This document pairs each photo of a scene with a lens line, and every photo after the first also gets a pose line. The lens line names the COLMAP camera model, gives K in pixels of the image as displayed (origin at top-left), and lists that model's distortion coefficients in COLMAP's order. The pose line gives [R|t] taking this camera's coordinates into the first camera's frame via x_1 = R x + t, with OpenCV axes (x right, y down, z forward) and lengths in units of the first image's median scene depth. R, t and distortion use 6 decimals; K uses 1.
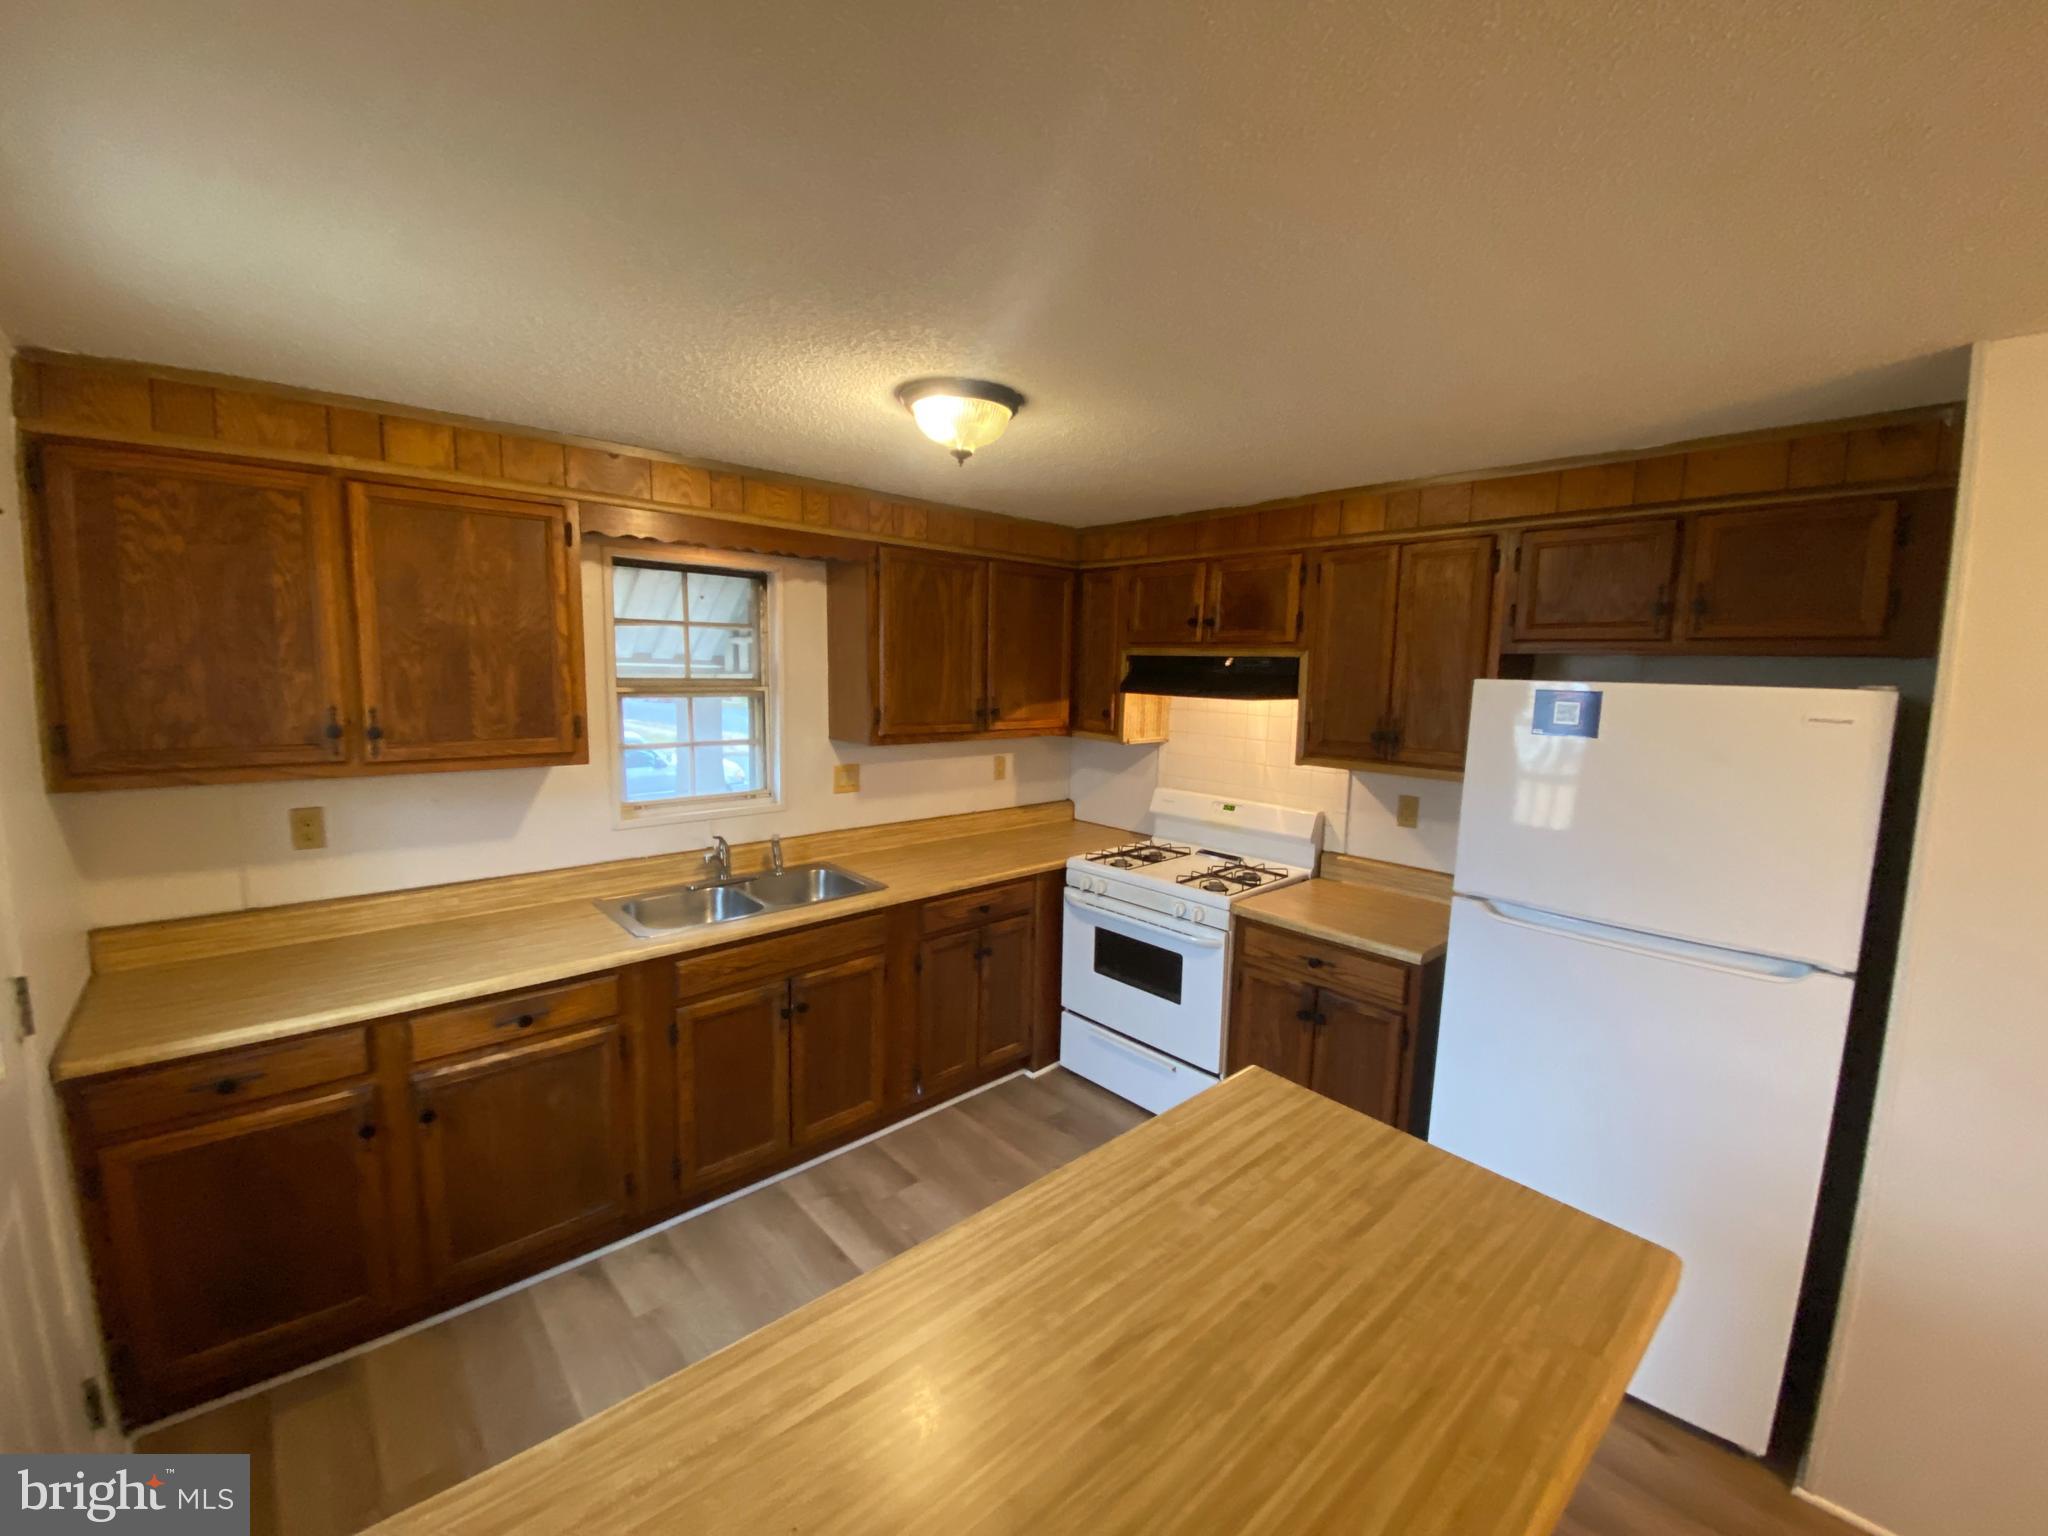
lens RADIAL K [[833.8, 0, 1029.0], [0, 833.8, 767.6], [0, 0, 1]] dist [0.026489, -0.022118]
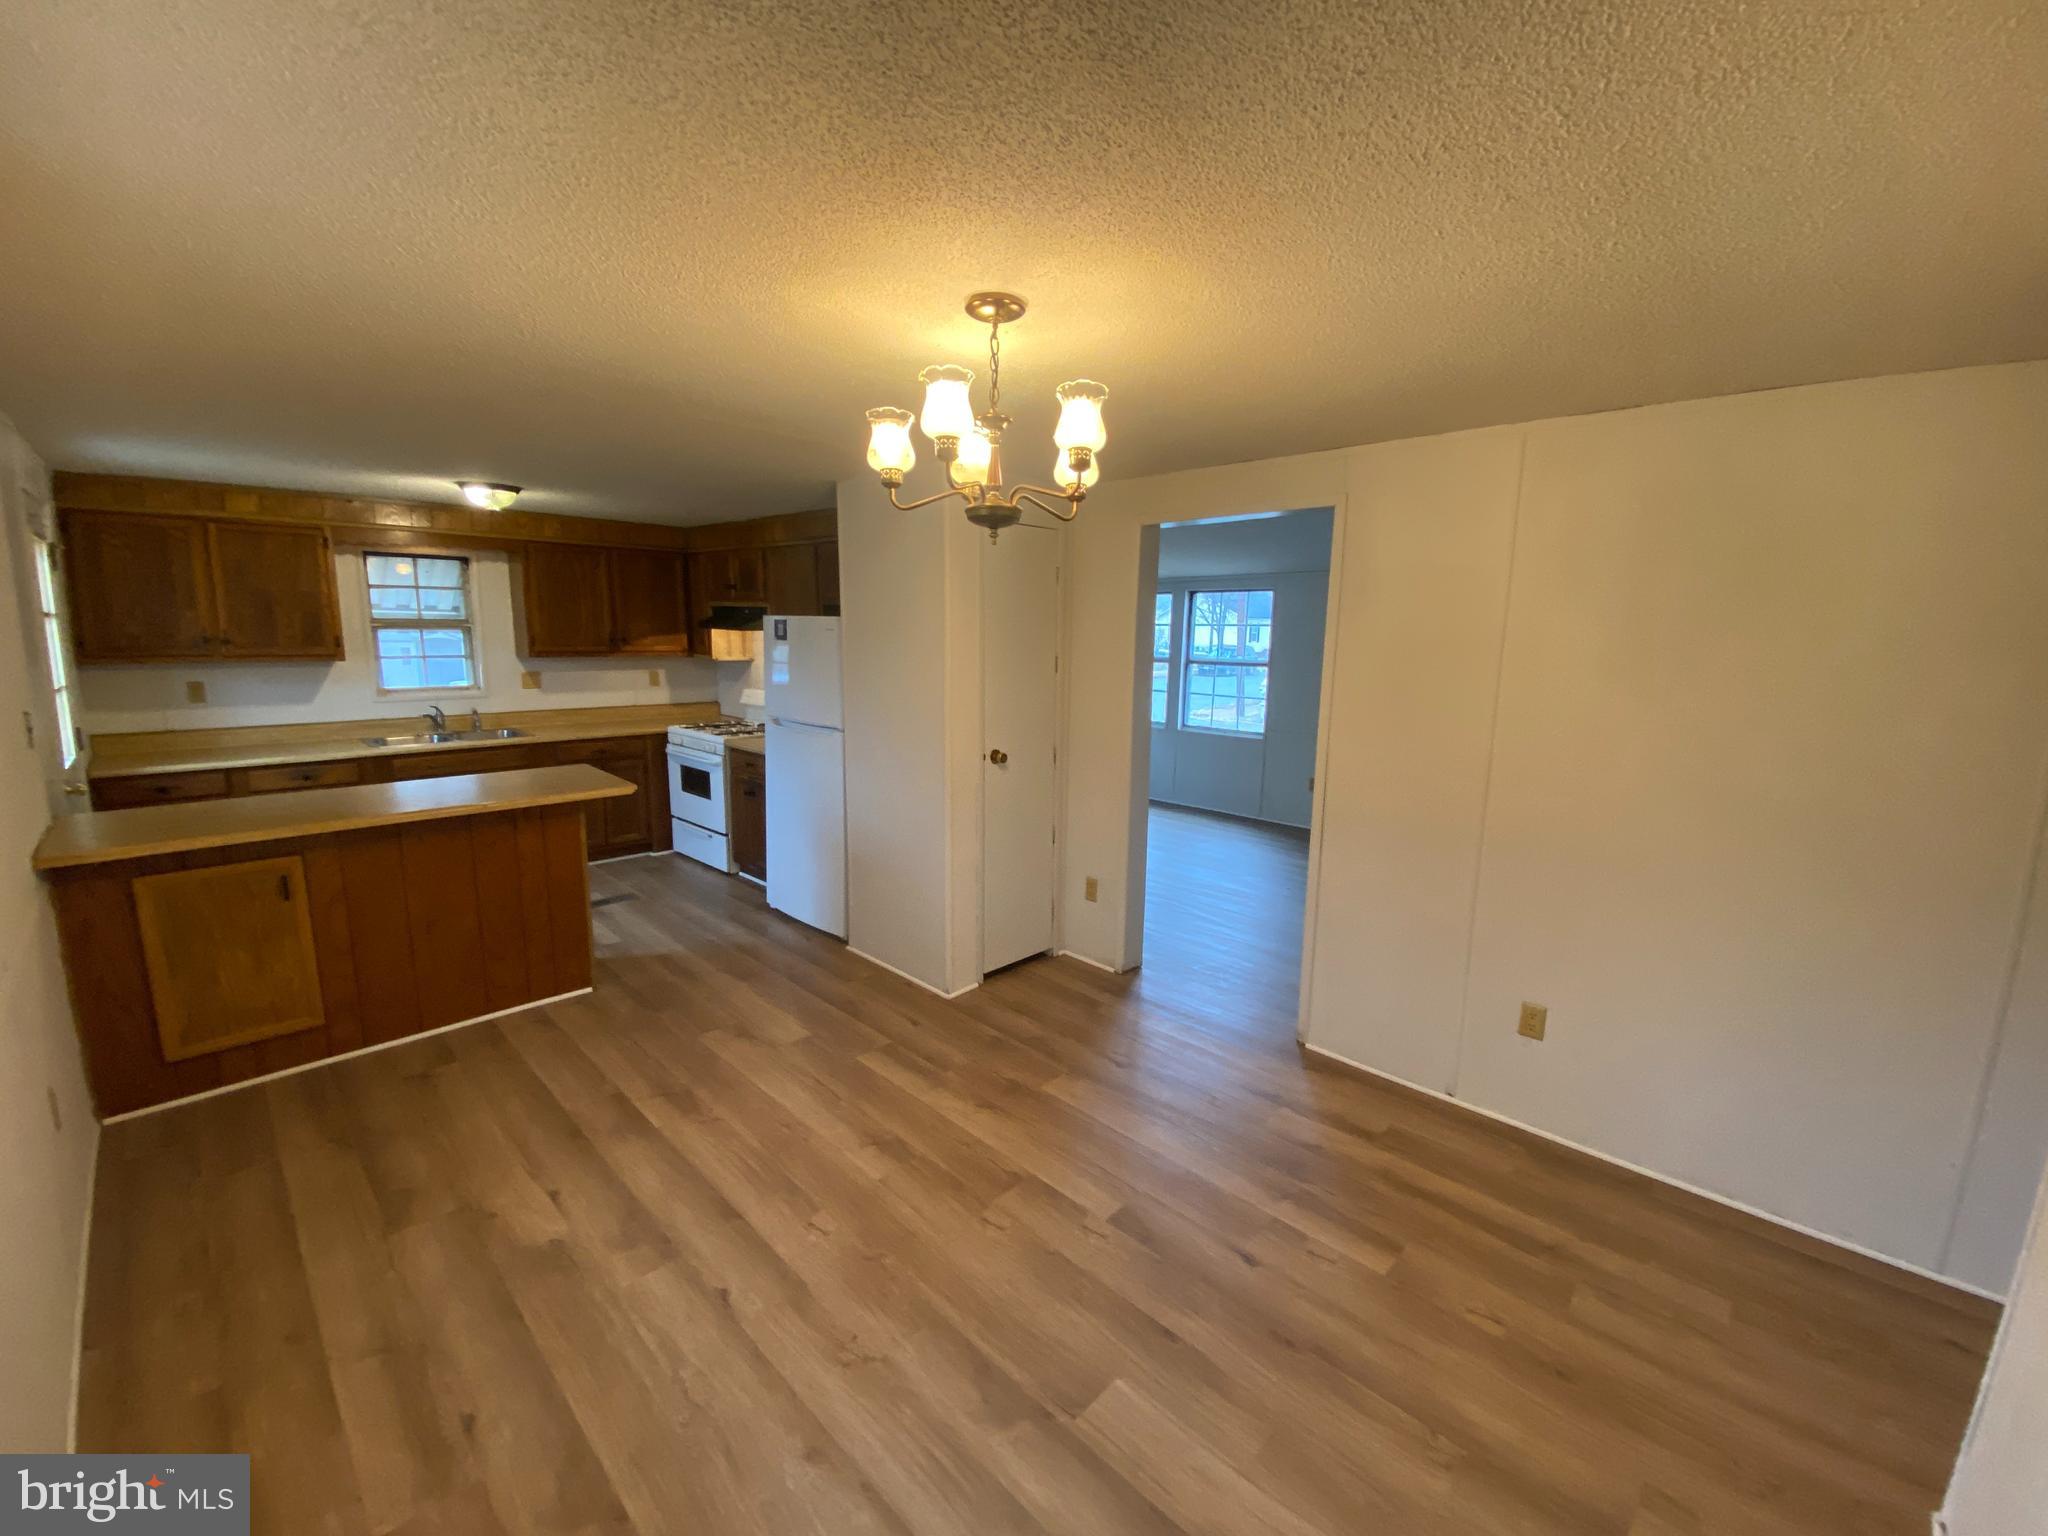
lens RADIAL K [[835.5, 0, 1021.9], [0, 835.5, 768.2], [0, 0, 1]] dist [0.021725, -0.020816]
pose [[0.998125, -0.012019, 0.060025, 0.735524], [0.009145, 0.998809, 0.047929, 0.131566], [-0.060529, -0.047290, 0.997046, -0.834148]]
